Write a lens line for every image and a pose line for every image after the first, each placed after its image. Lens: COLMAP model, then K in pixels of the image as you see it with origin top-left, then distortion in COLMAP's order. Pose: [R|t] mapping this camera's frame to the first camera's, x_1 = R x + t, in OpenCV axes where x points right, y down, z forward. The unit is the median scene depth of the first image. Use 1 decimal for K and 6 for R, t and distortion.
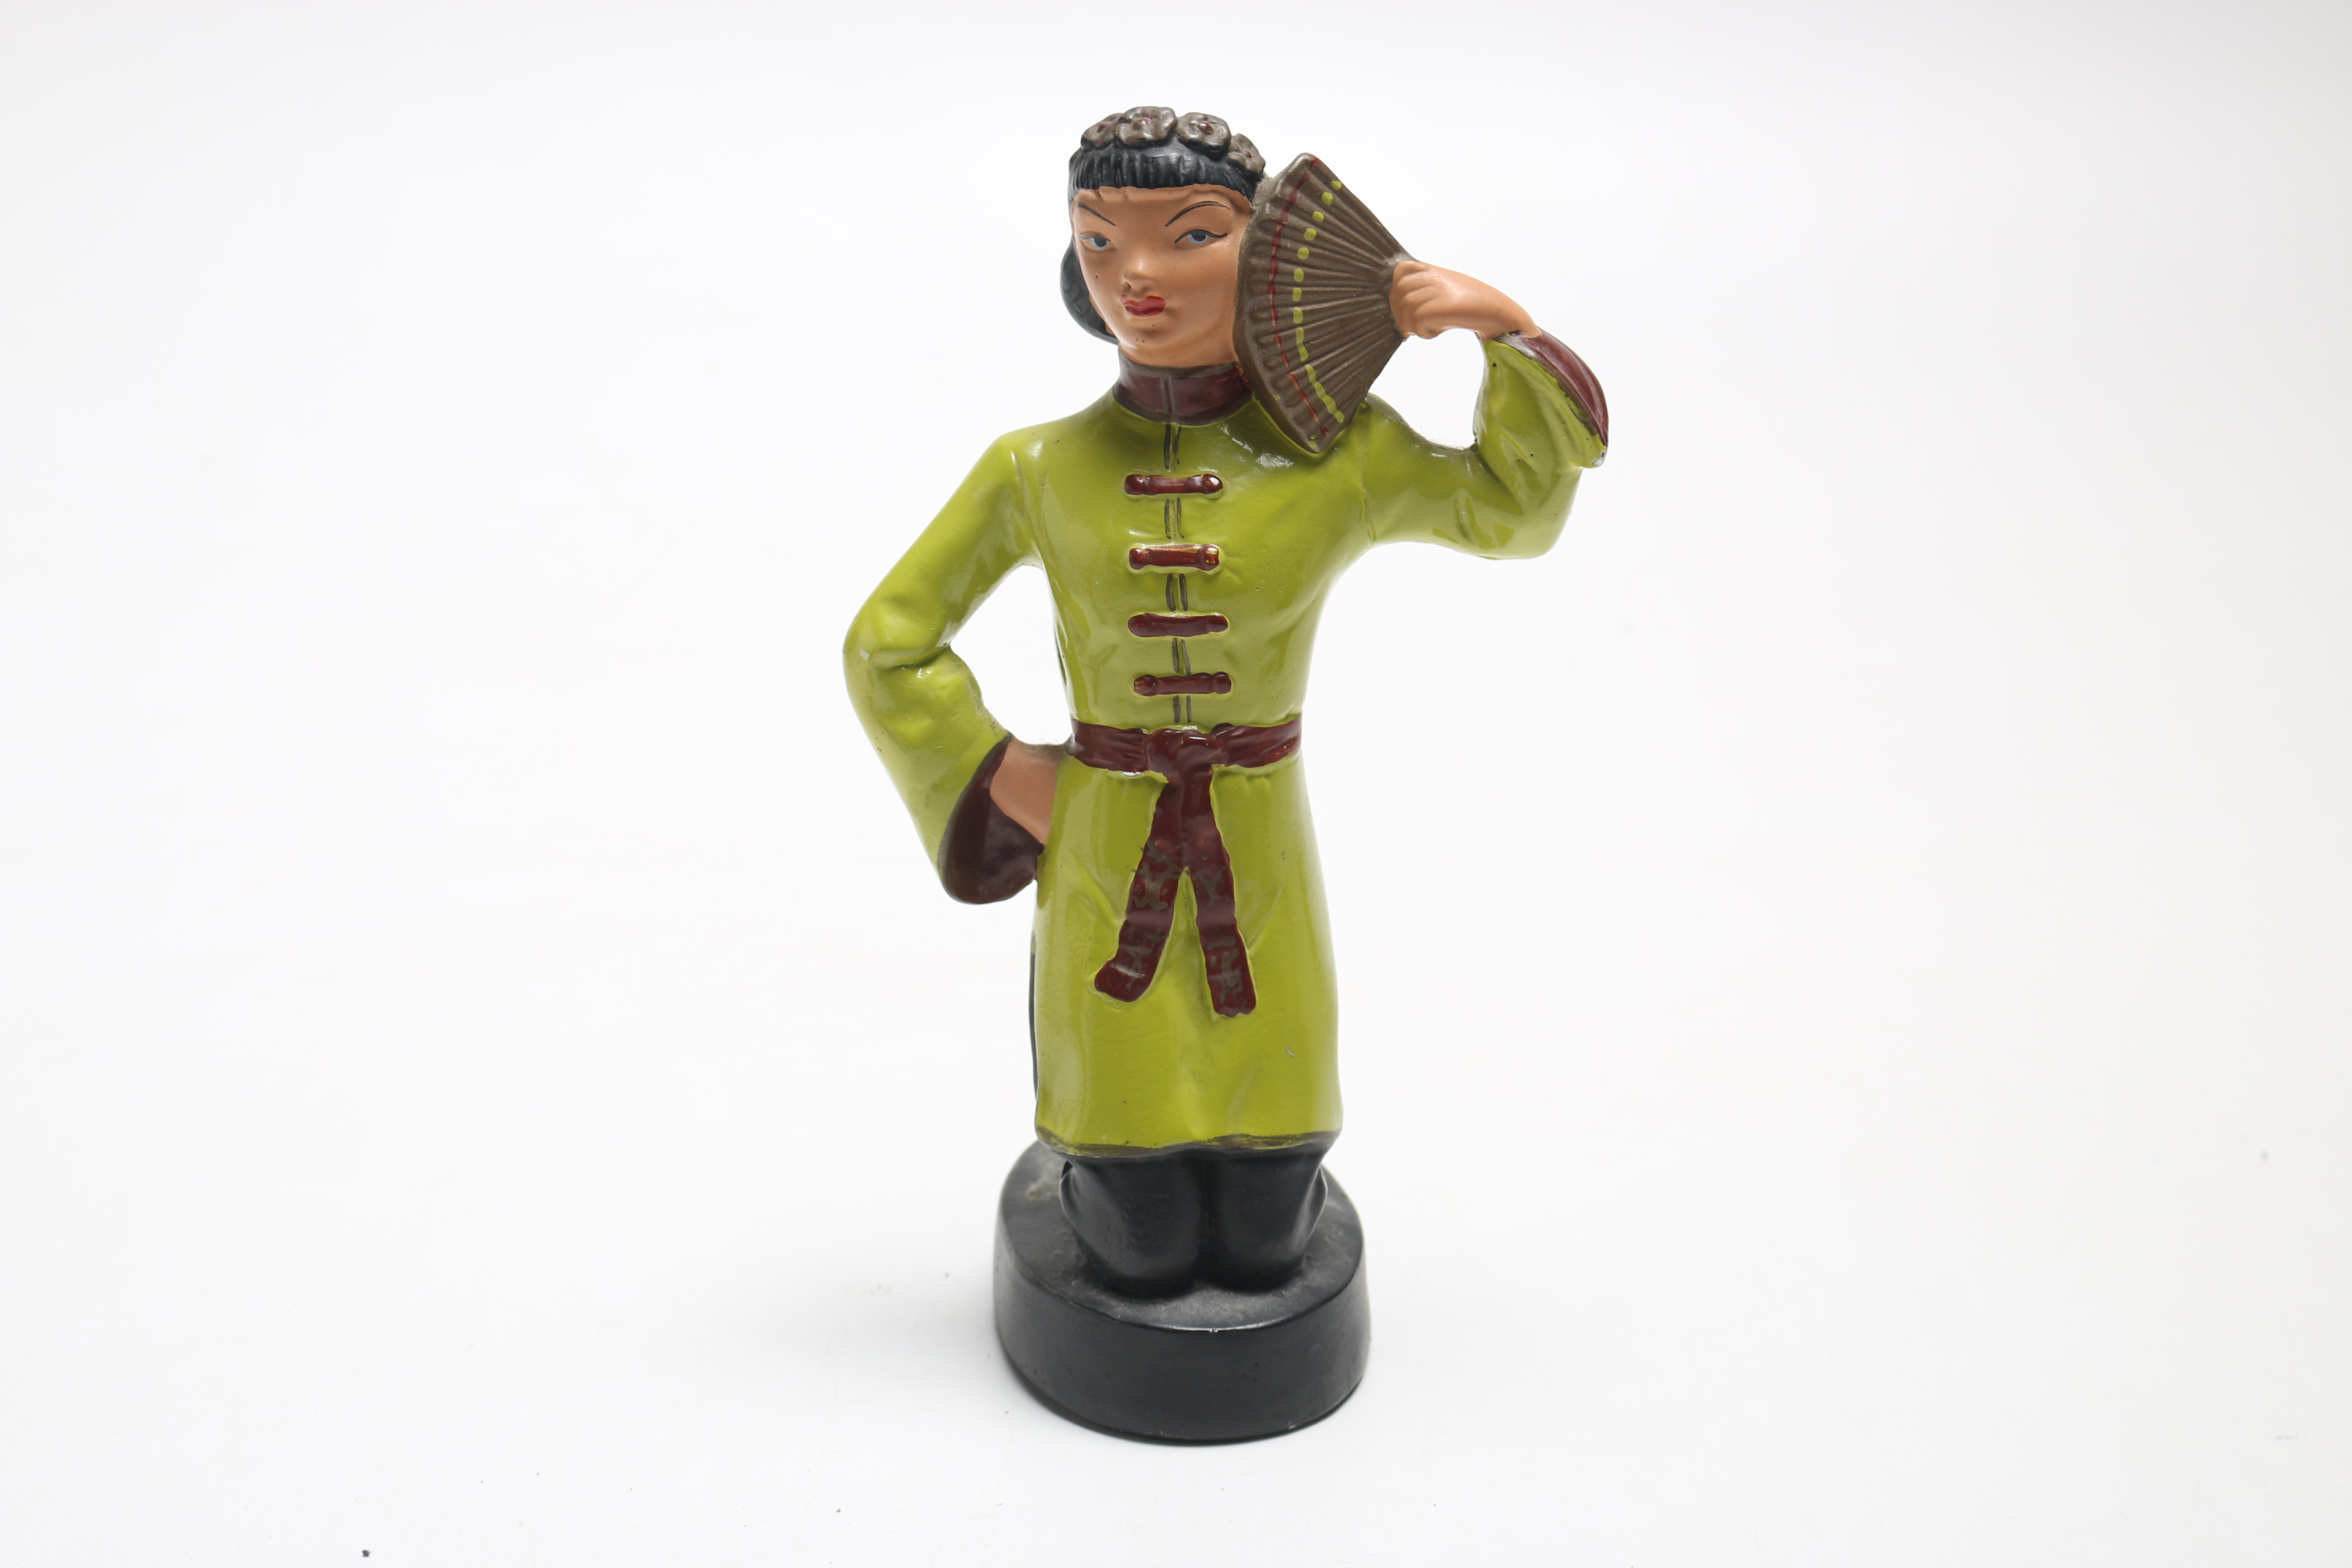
lens RADIAL K [[4697.8, 0, 1177.4], [0, 4697.8, 793.4], [0, 0, 1]] dist [0.066720, 0.000000]
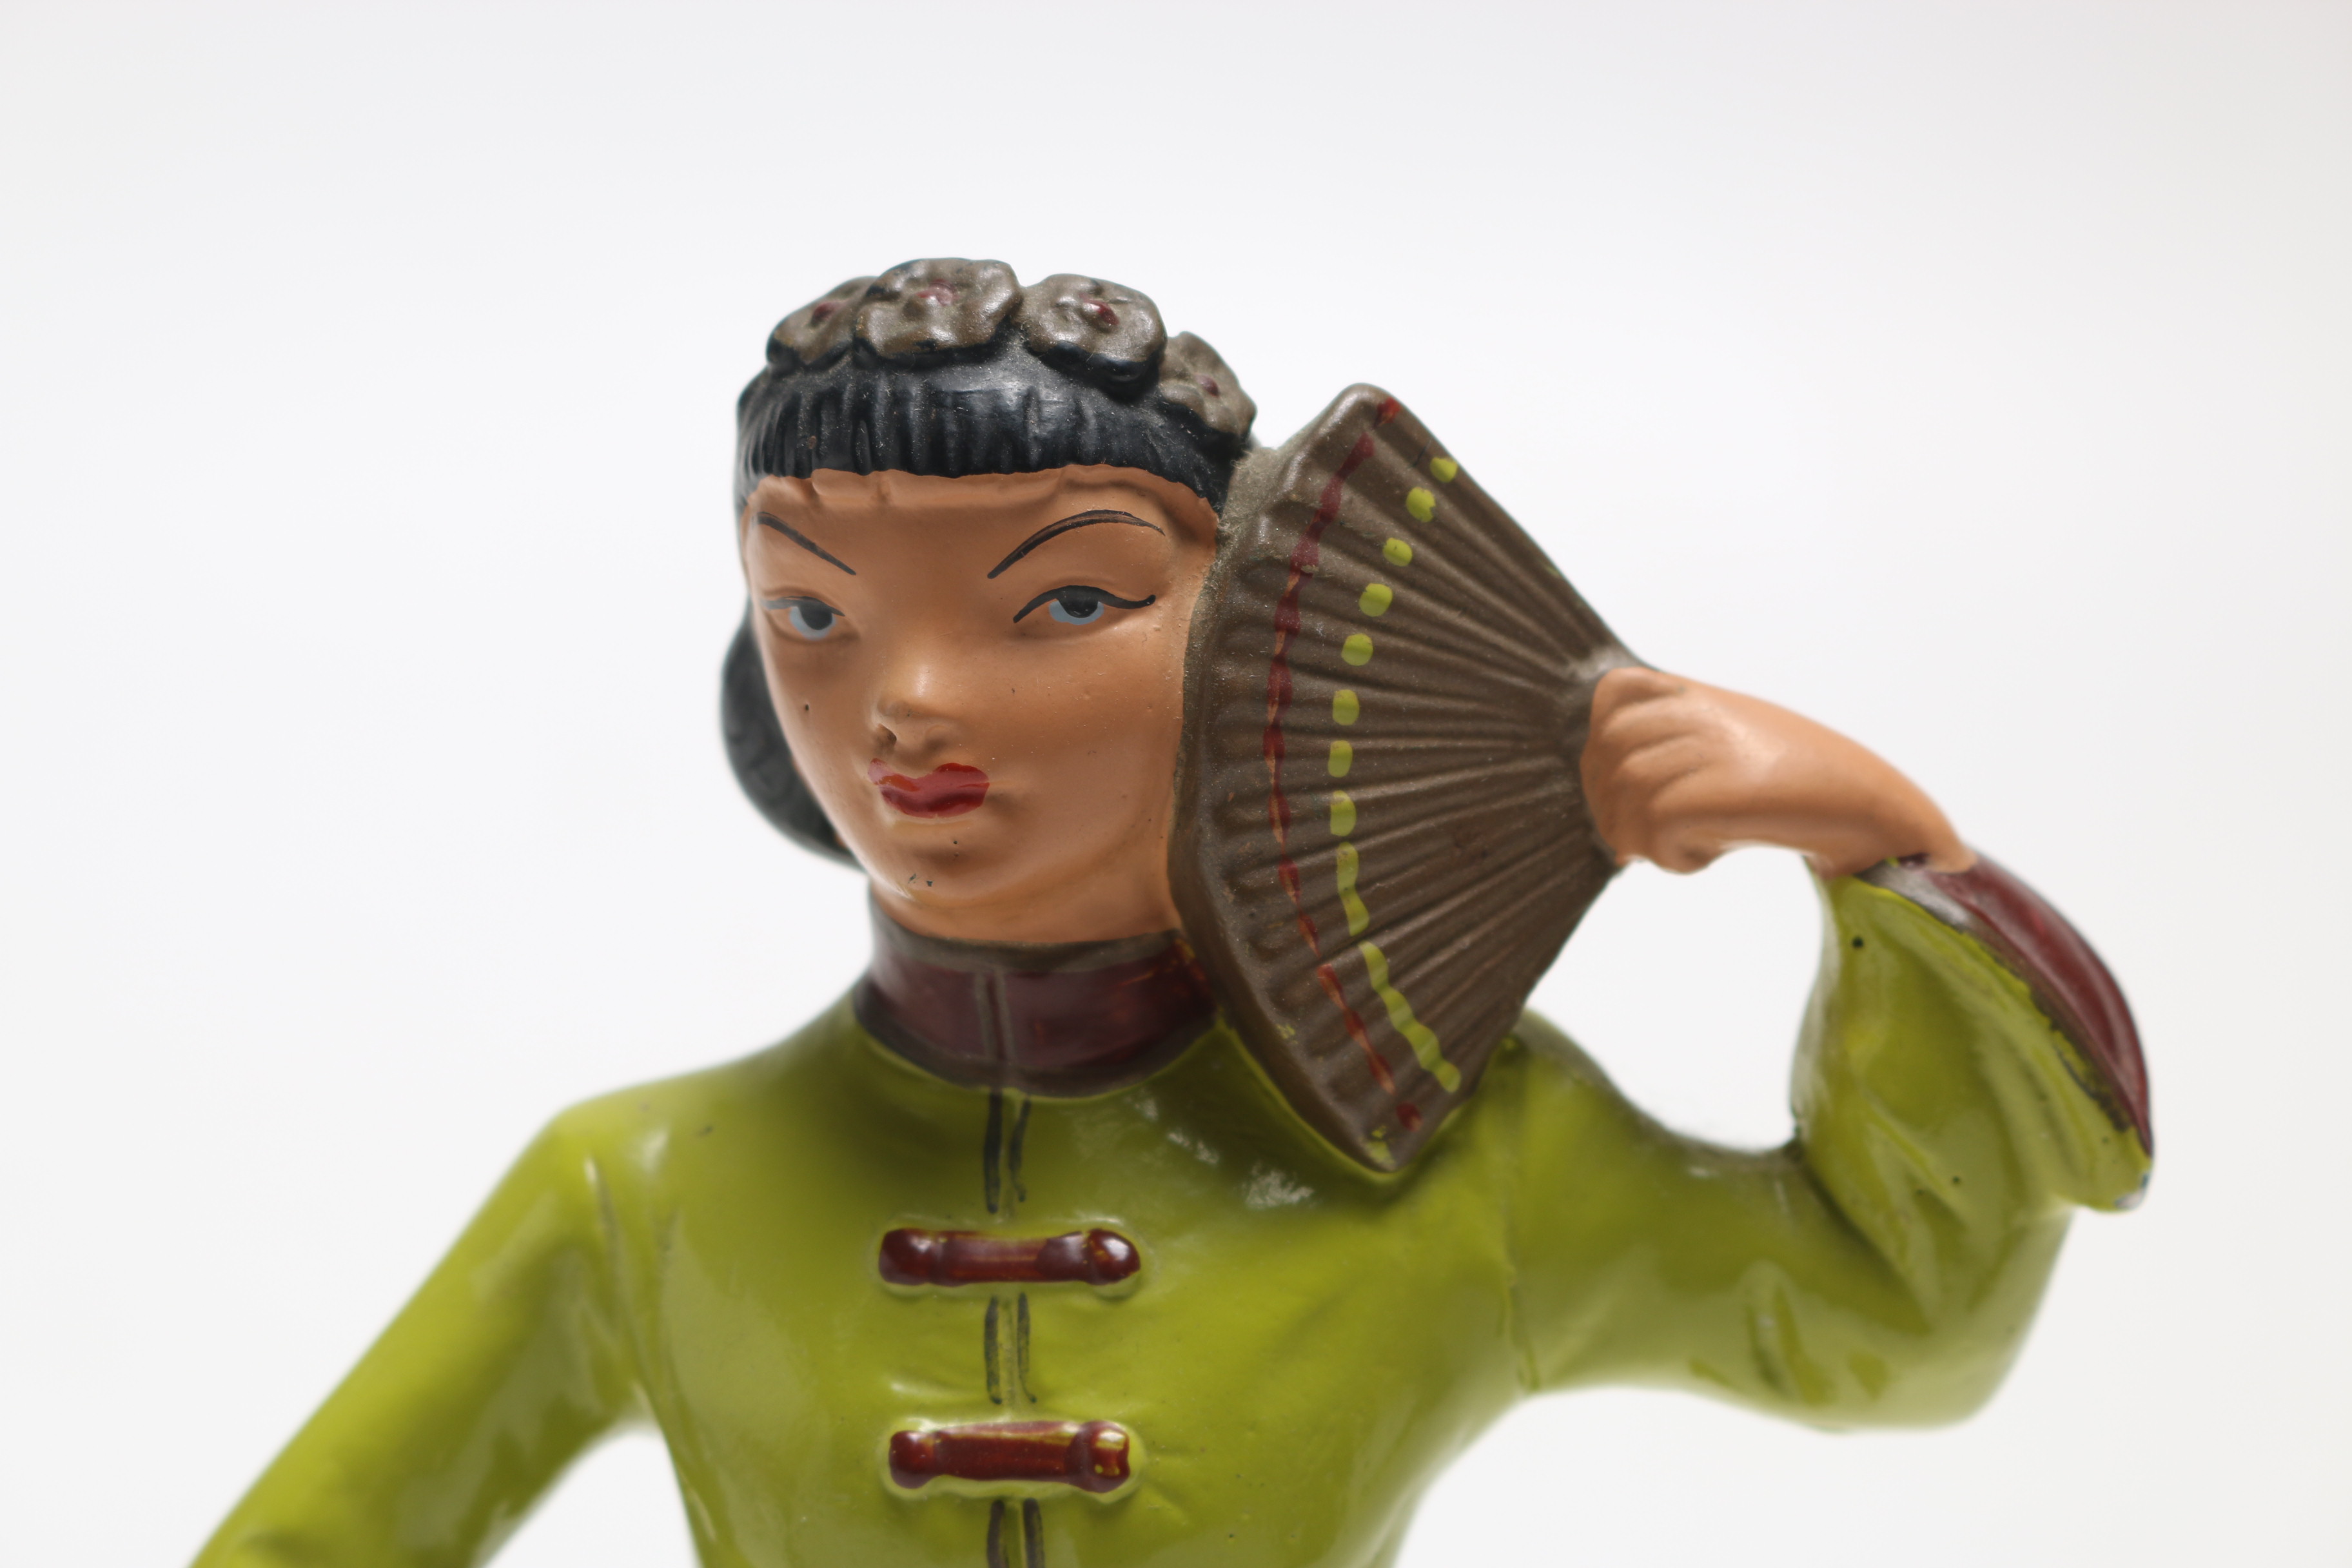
lens RADIAL K [[5561.9, 0, 1175.0], [0, 5561.9, 782.9], [0, 0, 1]] dist [0.007091, 0.000000]
pose [[0.999740, 0.004454, 0.022383, 0.002363], [-0.002835, 0.997410, -0.071876, -0.071638], [-0.022646, 0.071794, 0.997162, 0.553684]]
